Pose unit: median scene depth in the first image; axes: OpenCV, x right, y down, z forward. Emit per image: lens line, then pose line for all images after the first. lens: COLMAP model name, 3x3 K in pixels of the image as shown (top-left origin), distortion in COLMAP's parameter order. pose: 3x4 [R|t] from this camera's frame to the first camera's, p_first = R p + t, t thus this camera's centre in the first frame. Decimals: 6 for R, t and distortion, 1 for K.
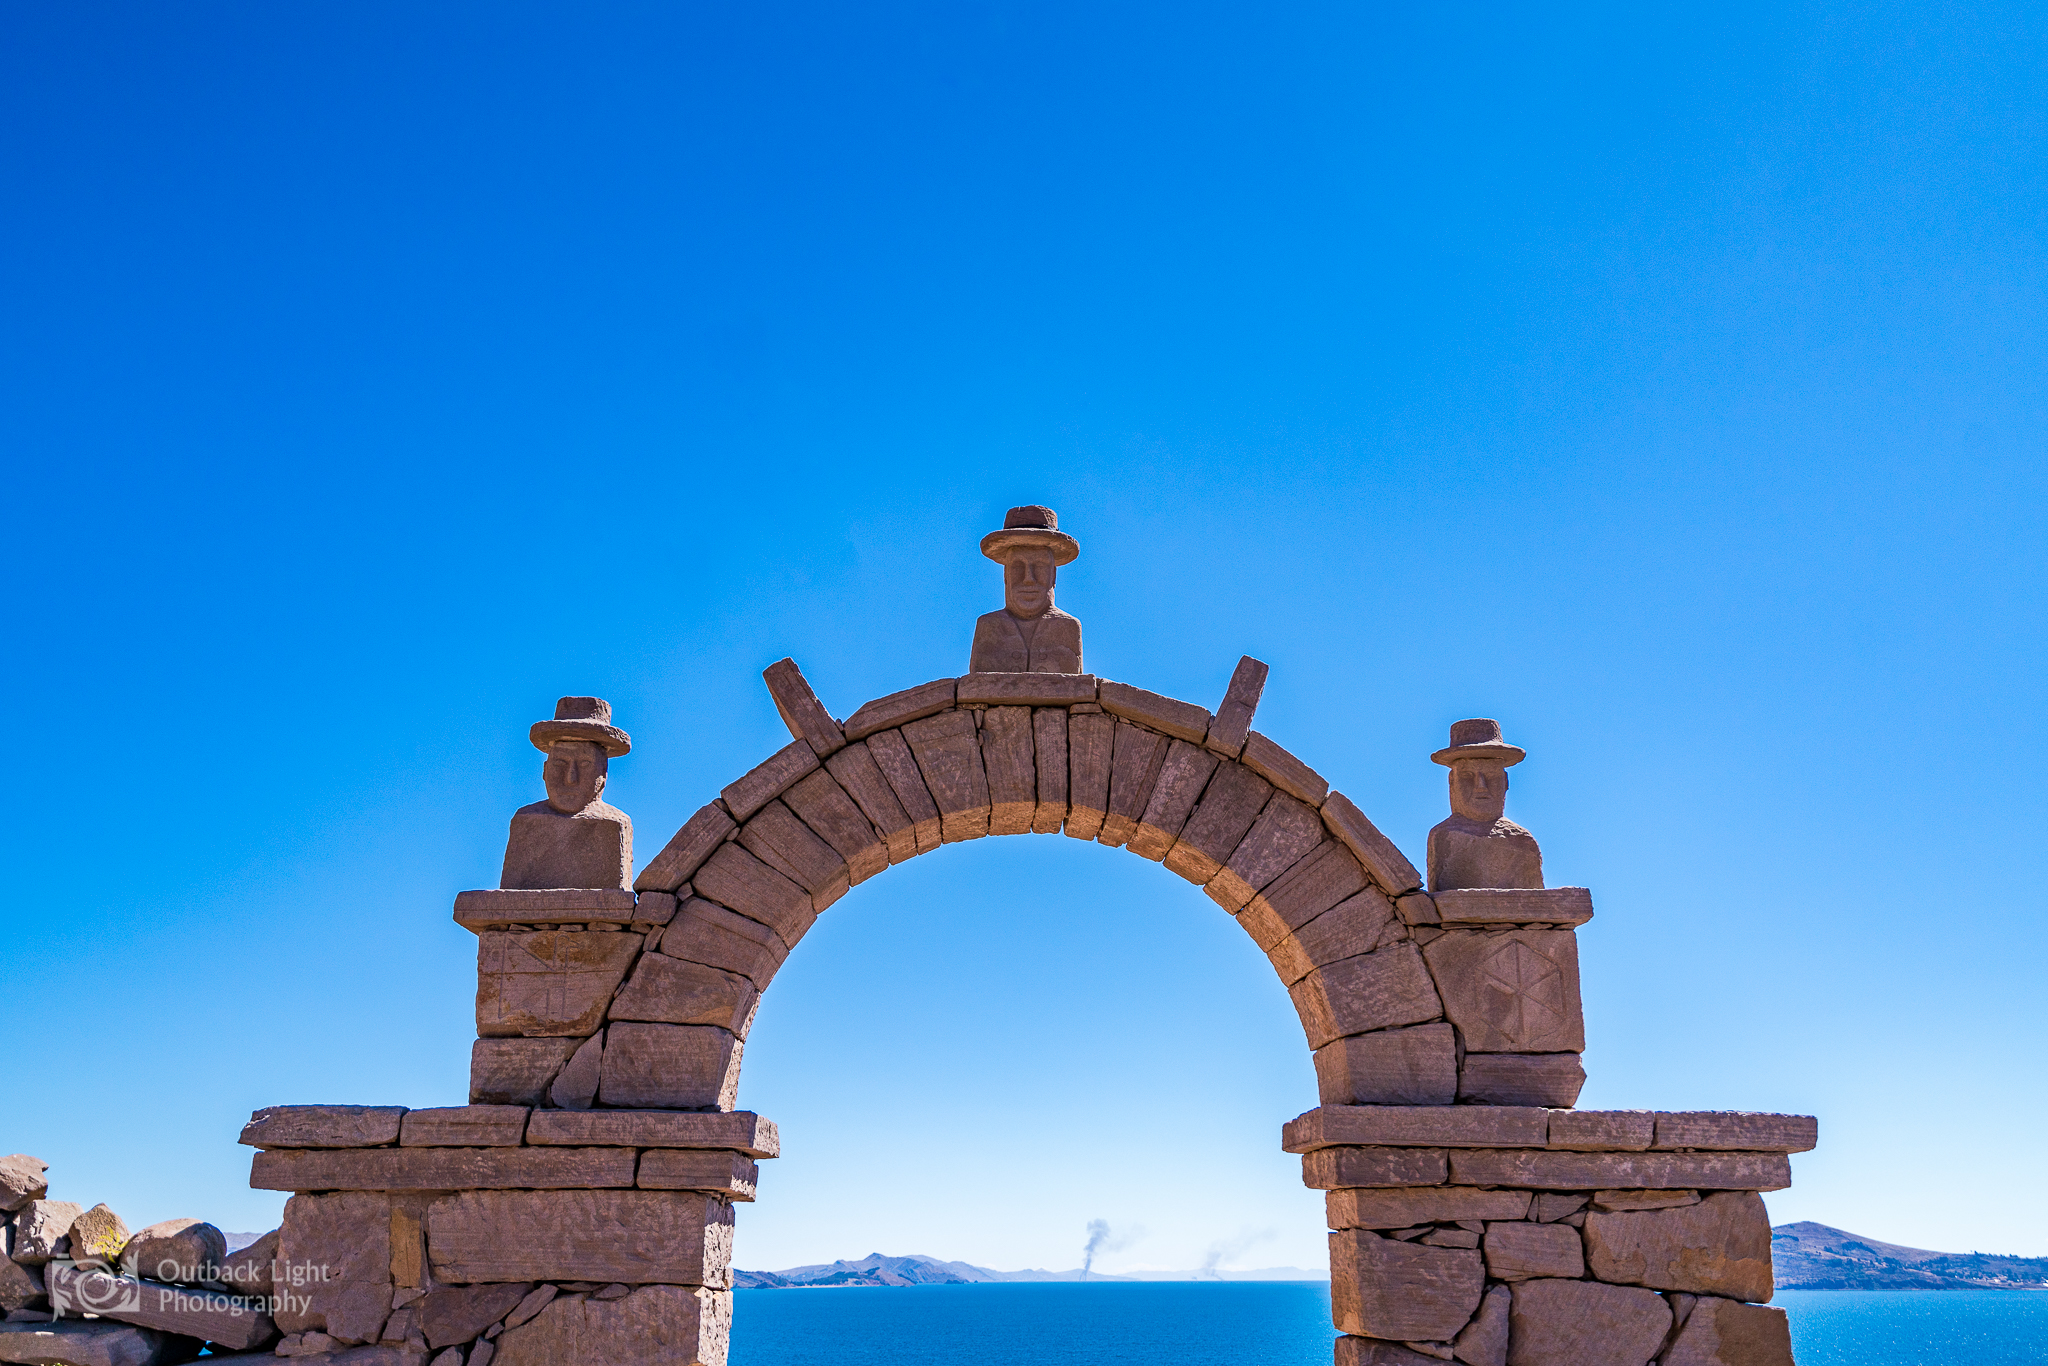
lens RADIAL K [[1755.3, 0, 1021.5], [0, 1755.3, 677.4], [0, 0, 1]] dist [0.006375, 0.008954]
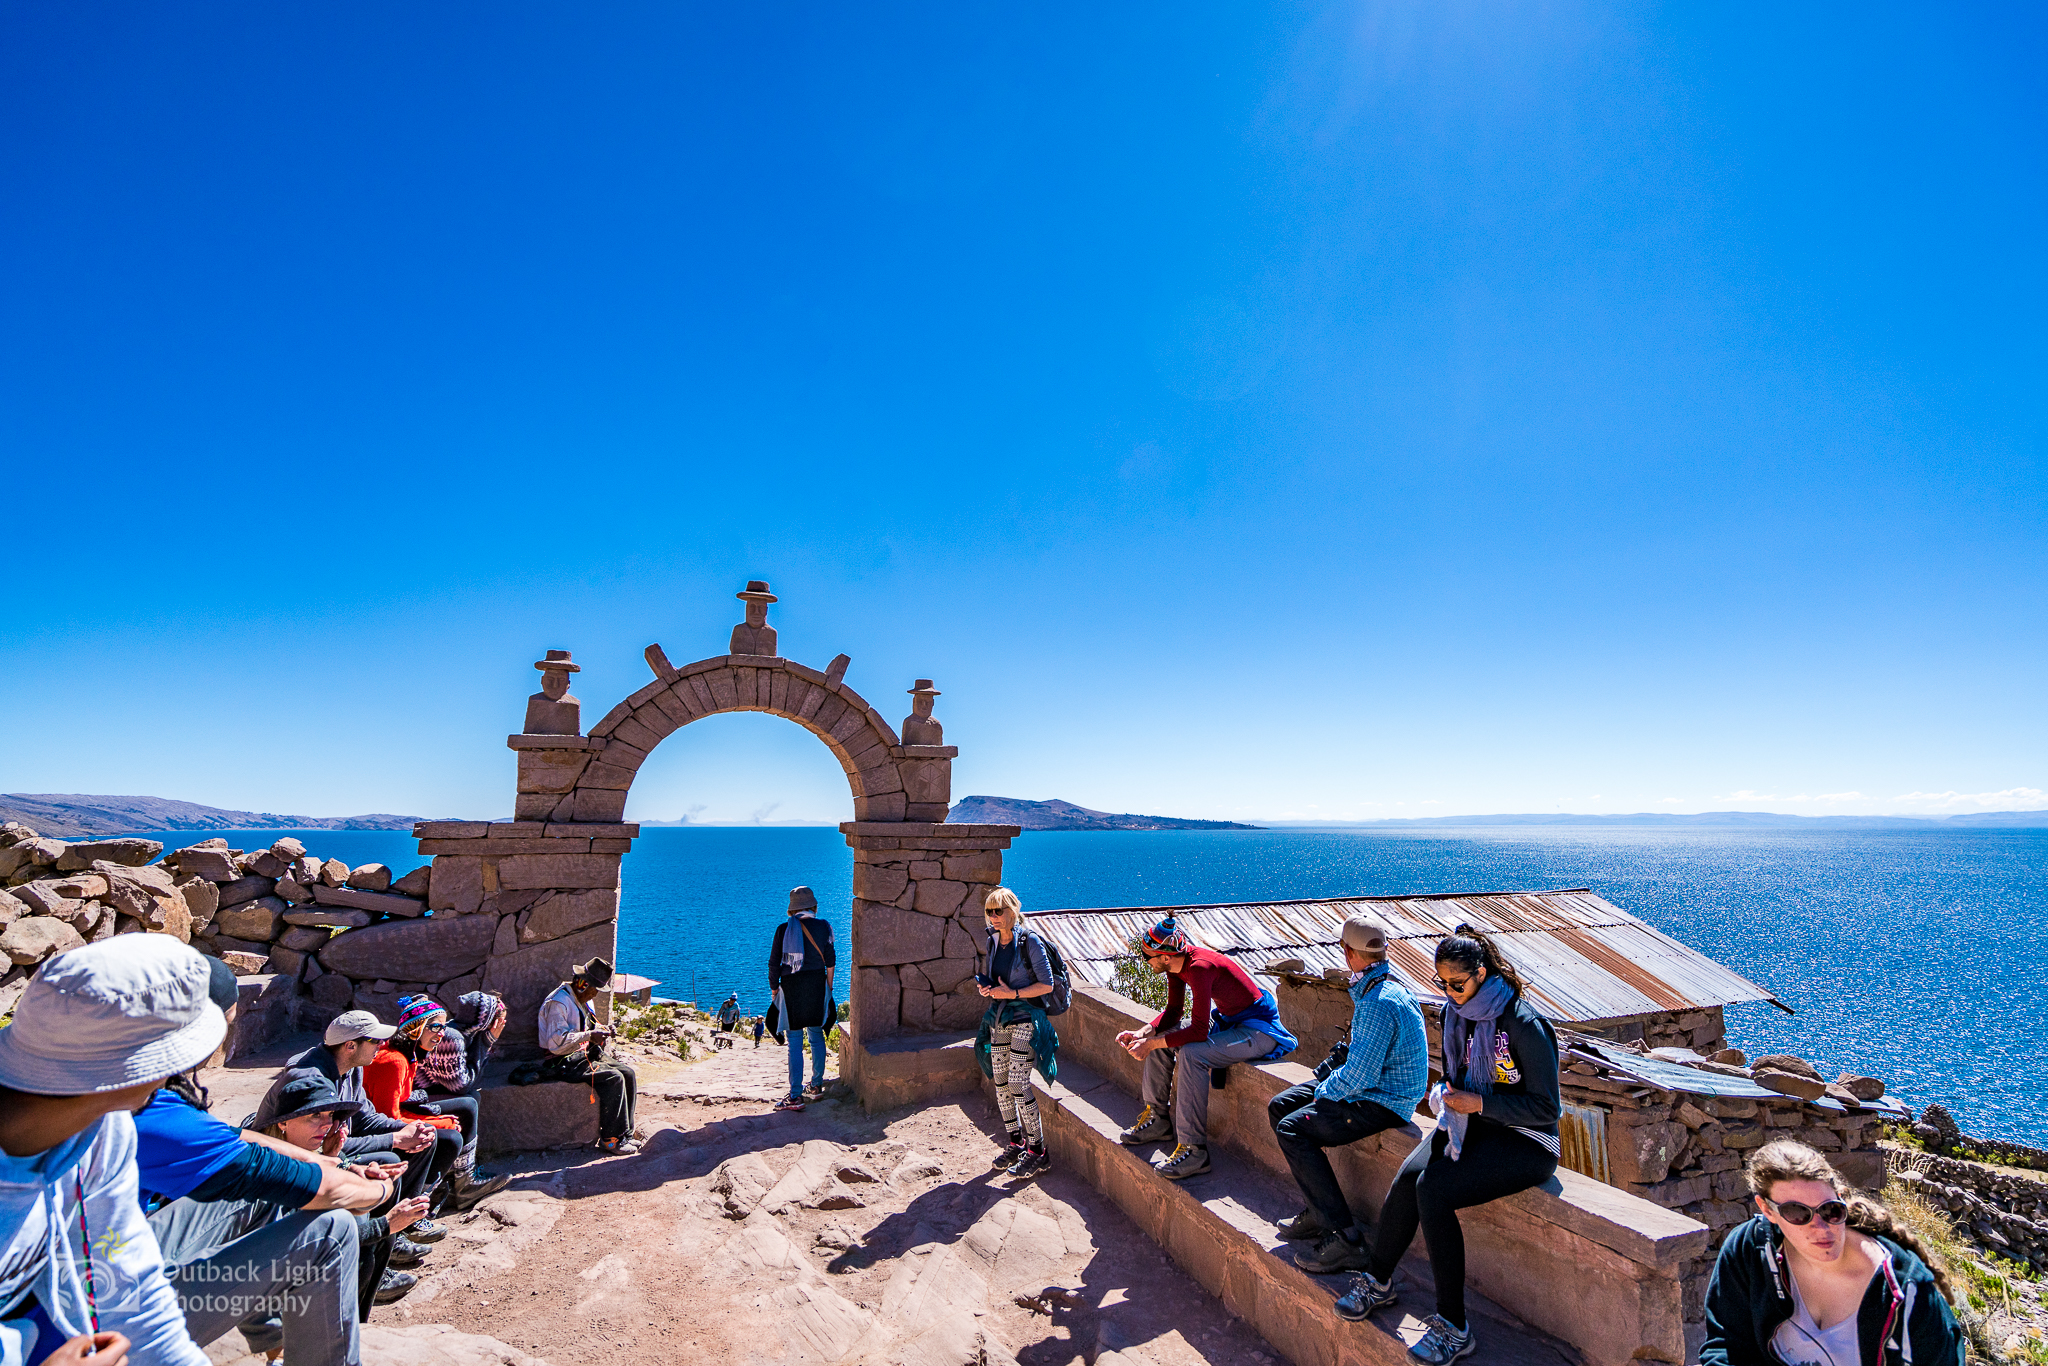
lens RADIAL K [[964.5, 0, 1029.3], [0, 964.5, 691.0], [0, 0, 1]] dist [0.003677, 0.000395]
pose [[0.930223, 0.051266, 0.363397, -0.138686], [-0.119224, 0.978702, 0.167119, -0.241037], [-0.347090, -0.198784, 0.916523, -0.447921]]
